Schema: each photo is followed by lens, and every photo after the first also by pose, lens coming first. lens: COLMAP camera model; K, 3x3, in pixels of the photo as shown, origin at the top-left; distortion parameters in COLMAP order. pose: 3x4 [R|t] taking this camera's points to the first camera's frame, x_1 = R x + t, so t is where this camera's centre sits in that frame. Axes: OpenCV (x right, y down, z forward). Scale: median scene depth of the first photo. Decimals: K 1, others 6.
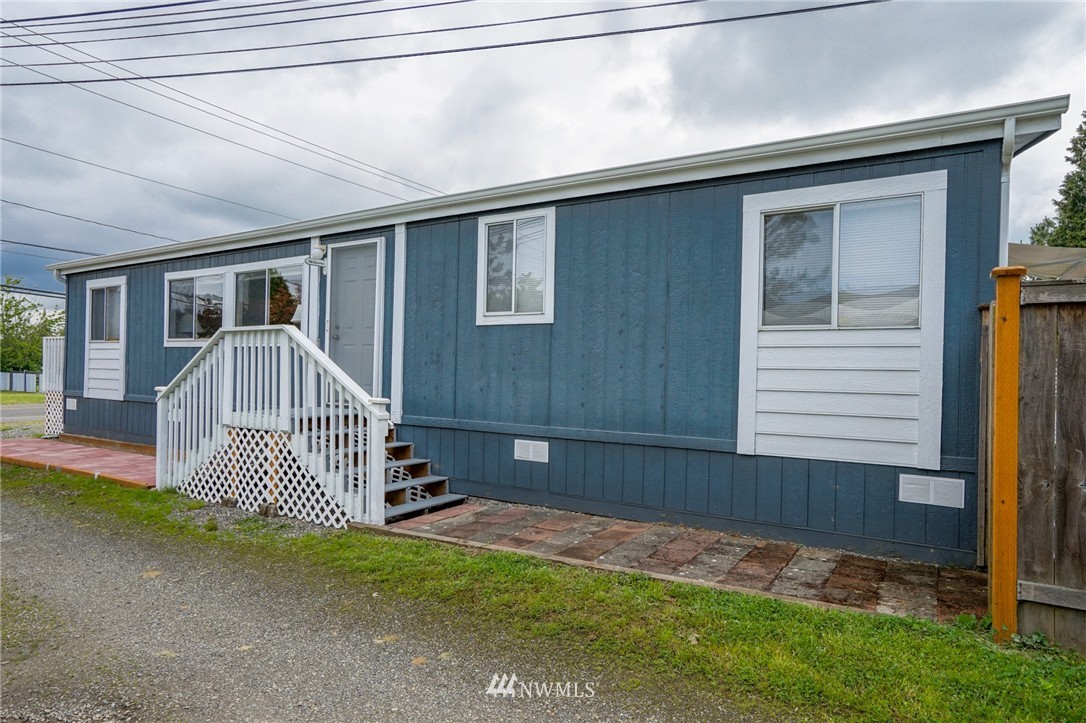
lens RADIAL K [[615.0, 0, 536.1], [0, 615.0, 377.4], [0, 0, 1]] dist [0.006731, 0.000641]
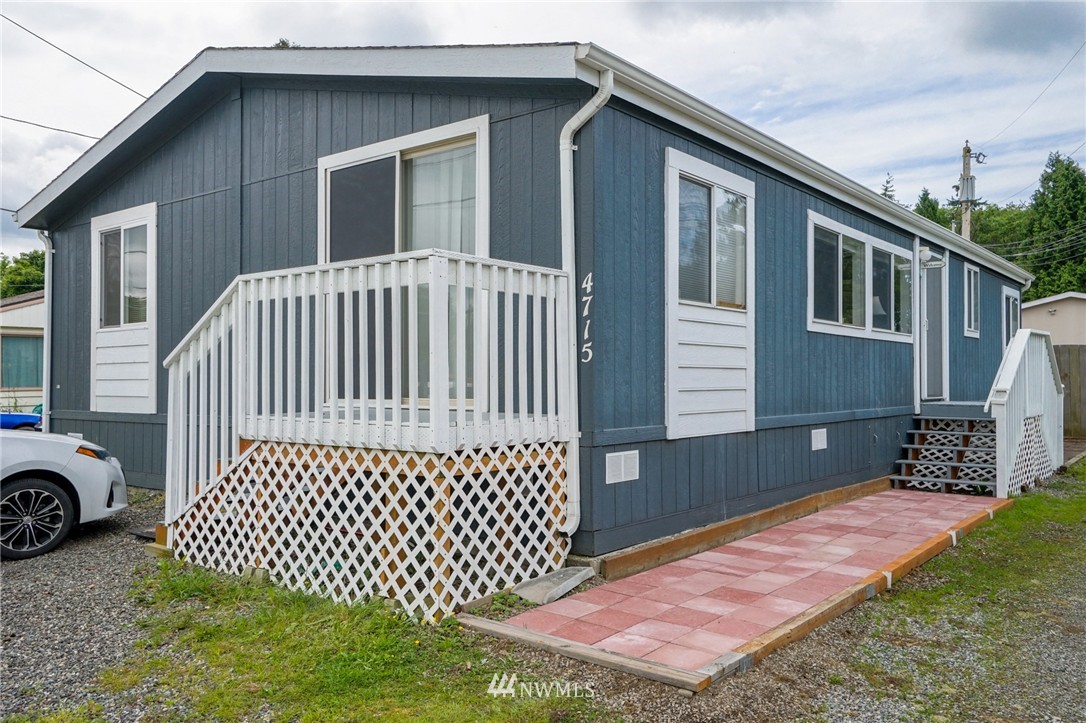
lens RADIAL K [[854.3, 0, 547.4], [0, 854.3, 358.7], [0, 0, 1]] dist [0.027046, 0.022290]
pose [[0.113475, -0.002057, 0.993539, -1.402513], [0.006115, 0.999980, 0.001372, -0.023220], [-0.993522, 0.005920, 0.113486, 1.102161]]
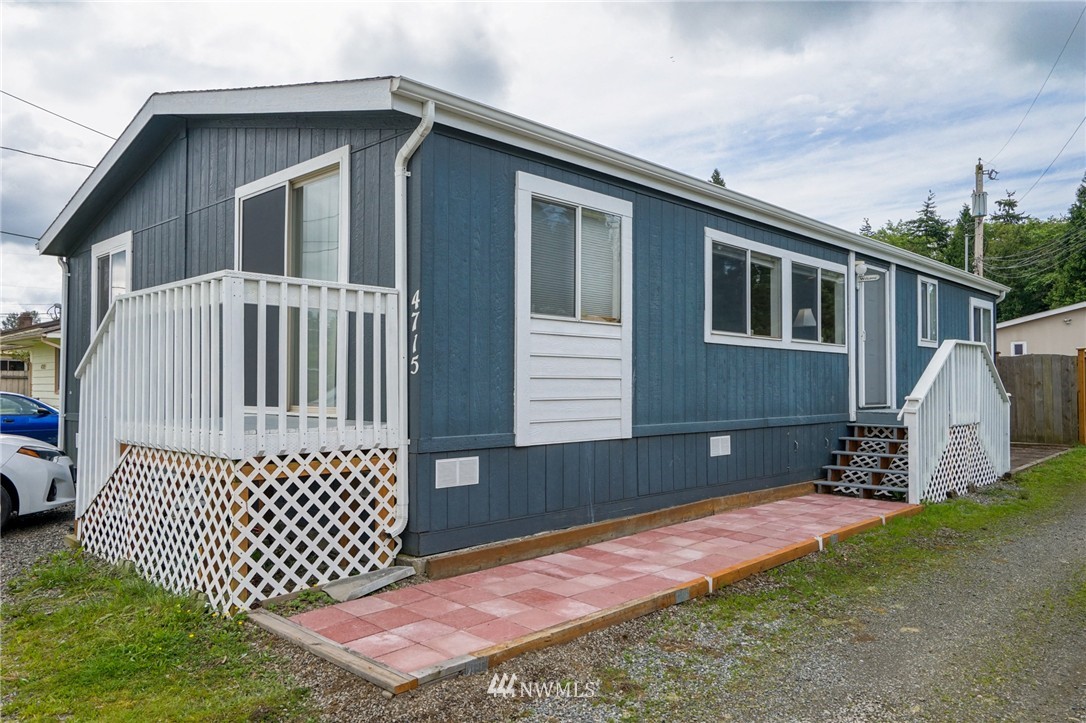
lens RADIAL K [[774.2, 0, 545.5], [0, 774.2, 359.1], [0, 0, 1]] dist [0.005485, 0.034198]
pose [[0.208302, 0.006402, 0.978043, -1.355277], [0.006356, 0.999949, -0.007899, -0.025470], [-0.978044, 0.007861, 0.208251, 0.944501]]
